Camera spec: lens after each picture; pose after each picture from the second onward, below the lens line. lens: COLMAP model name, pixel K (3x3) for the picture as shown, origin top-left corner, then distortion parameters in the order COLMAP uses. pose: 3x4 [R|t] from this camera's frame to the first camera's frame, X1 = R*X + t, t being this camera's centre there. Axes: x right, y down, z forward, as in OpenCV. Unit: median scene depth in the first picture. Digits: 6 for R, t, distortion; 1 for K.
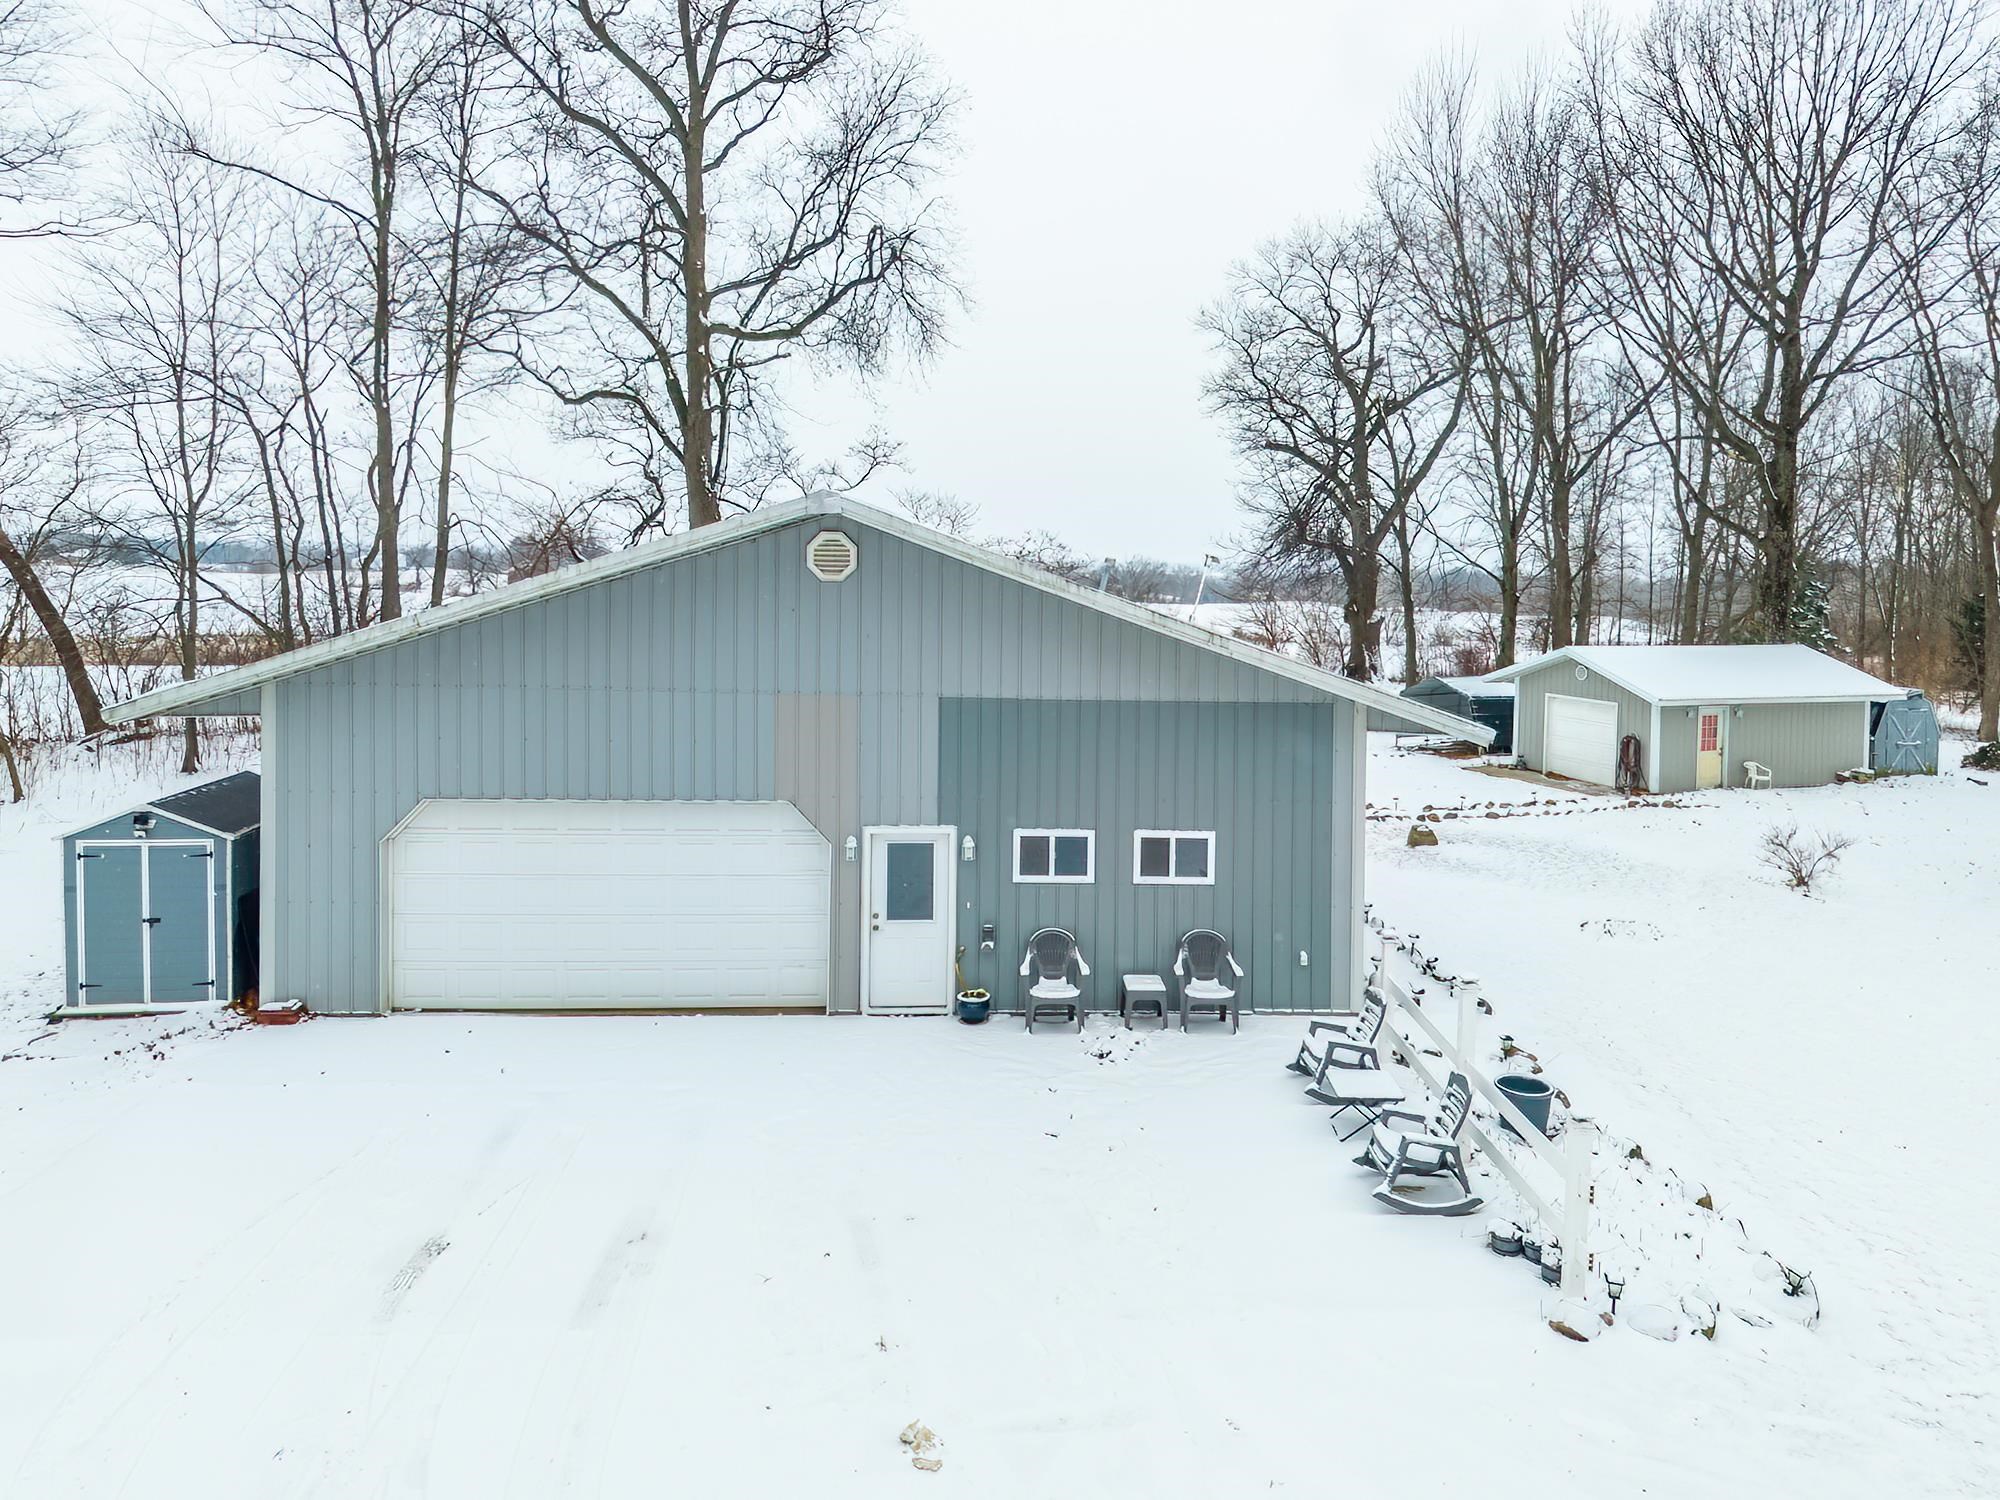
lens RADIAL K [[1406.4, 0, 1004.1], [0, 1406.4, 537.7], [0, 0, 1]] dist [0.023873, -0.003285]
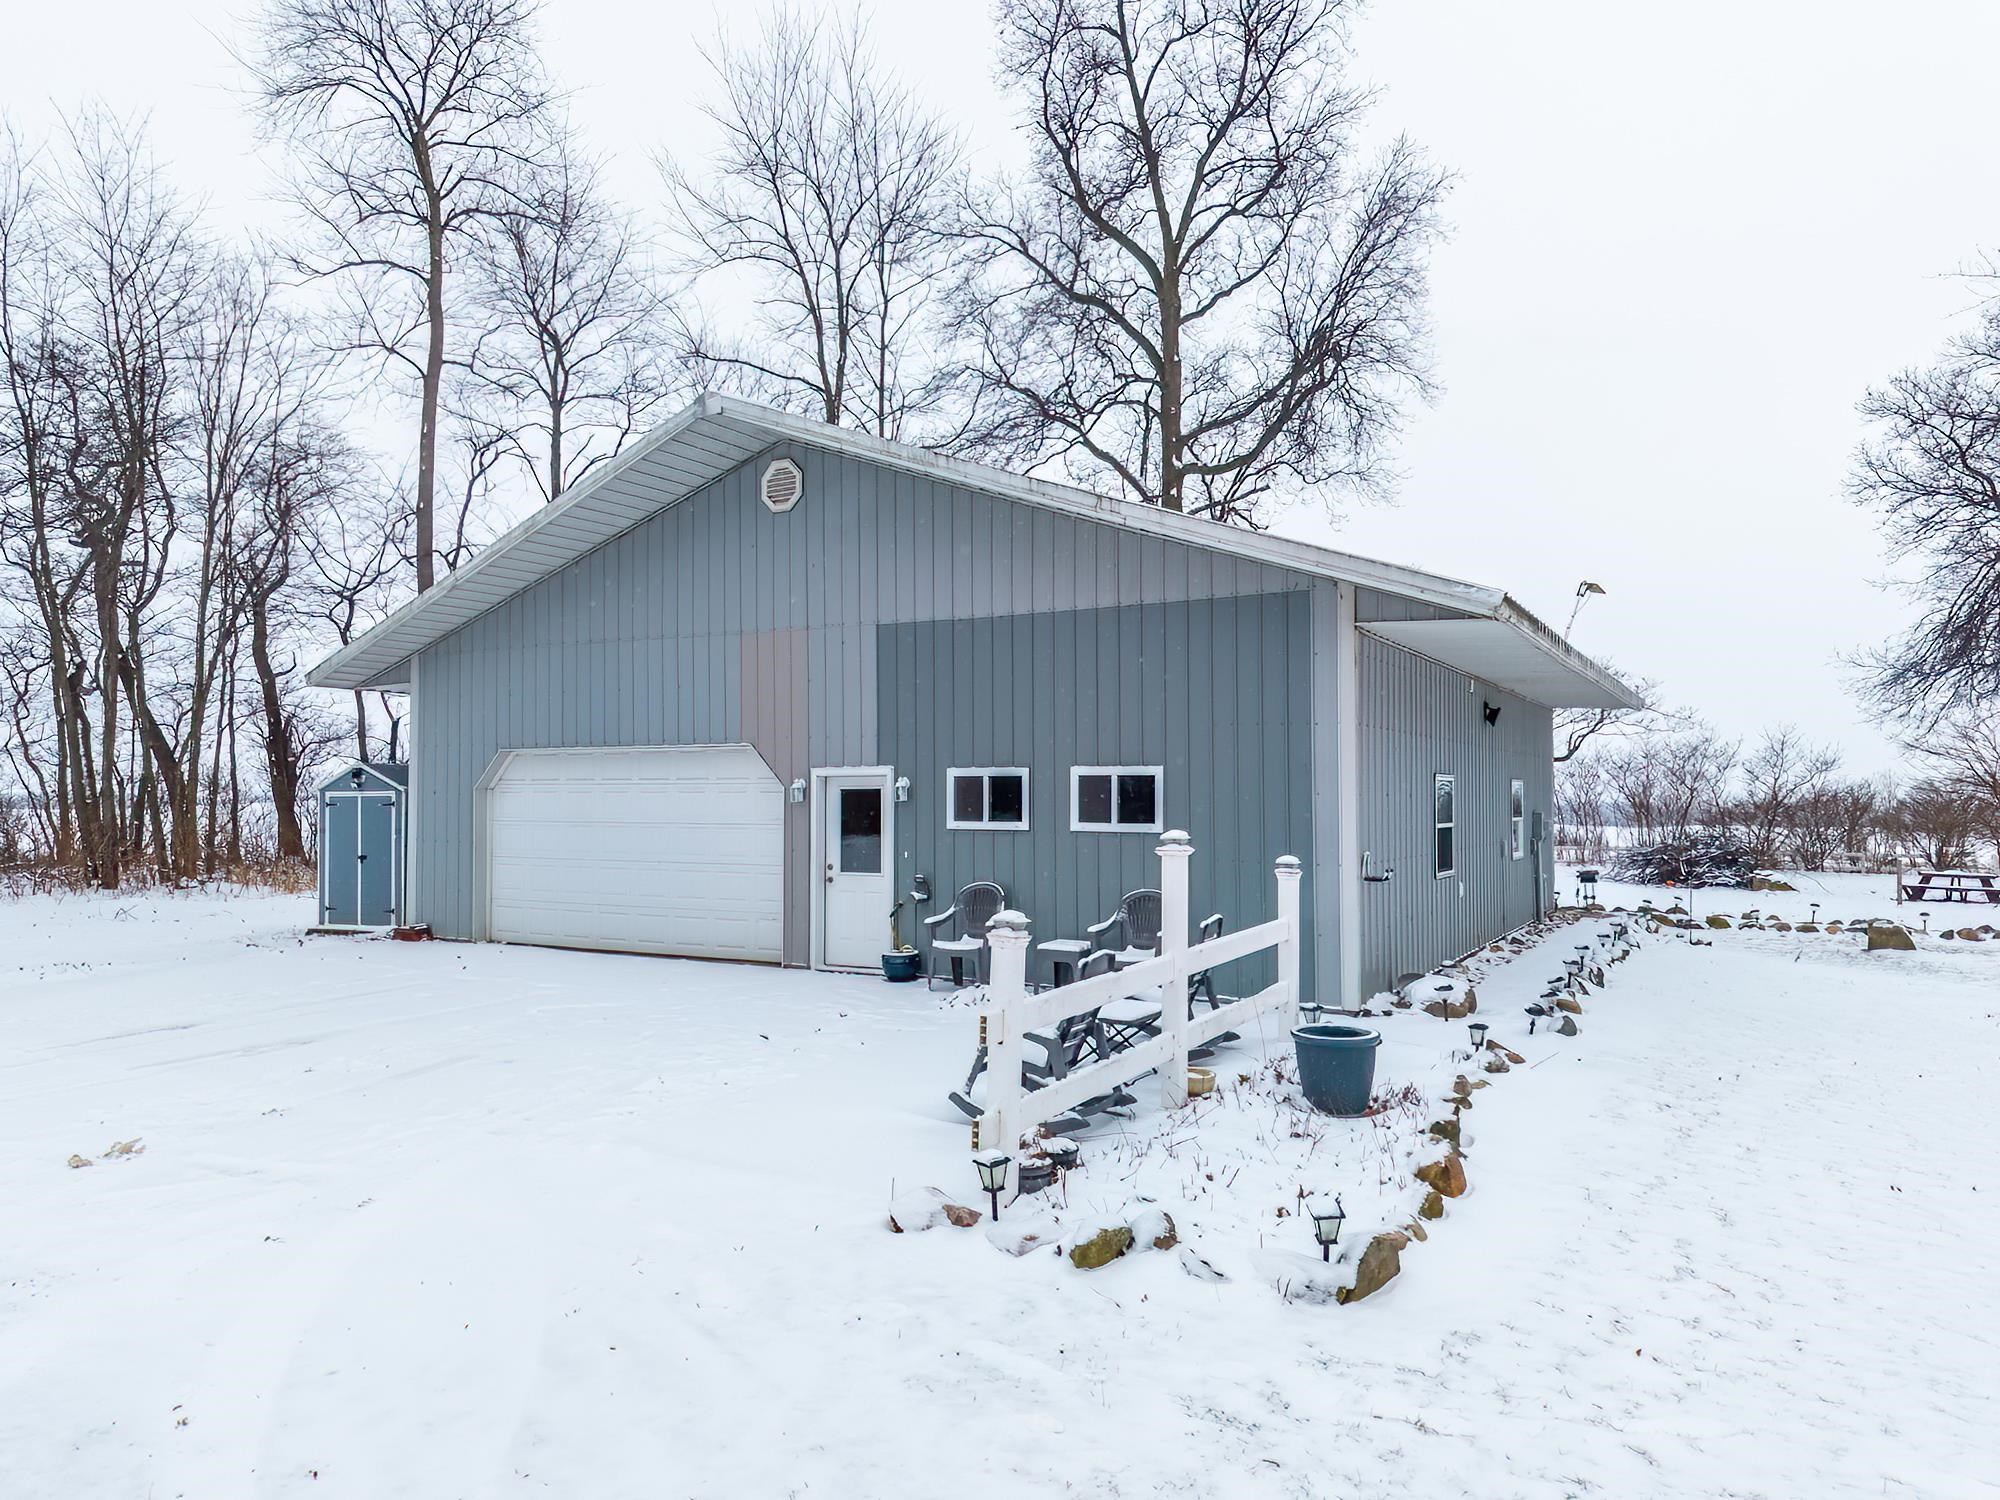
lens RADIAL K [[1345.4, 0, 1000.0], [0, 1345.4, 750.0], [0, 0, 1]] dist [0.051233, 0.001049]
pose [[0.824979, -0.042482, -0.563564, 0.507543], [0.010847, 0.998177, -0.059365, 0.247051], [0.565059, 0.042862, 0.823937, 0.331644]]
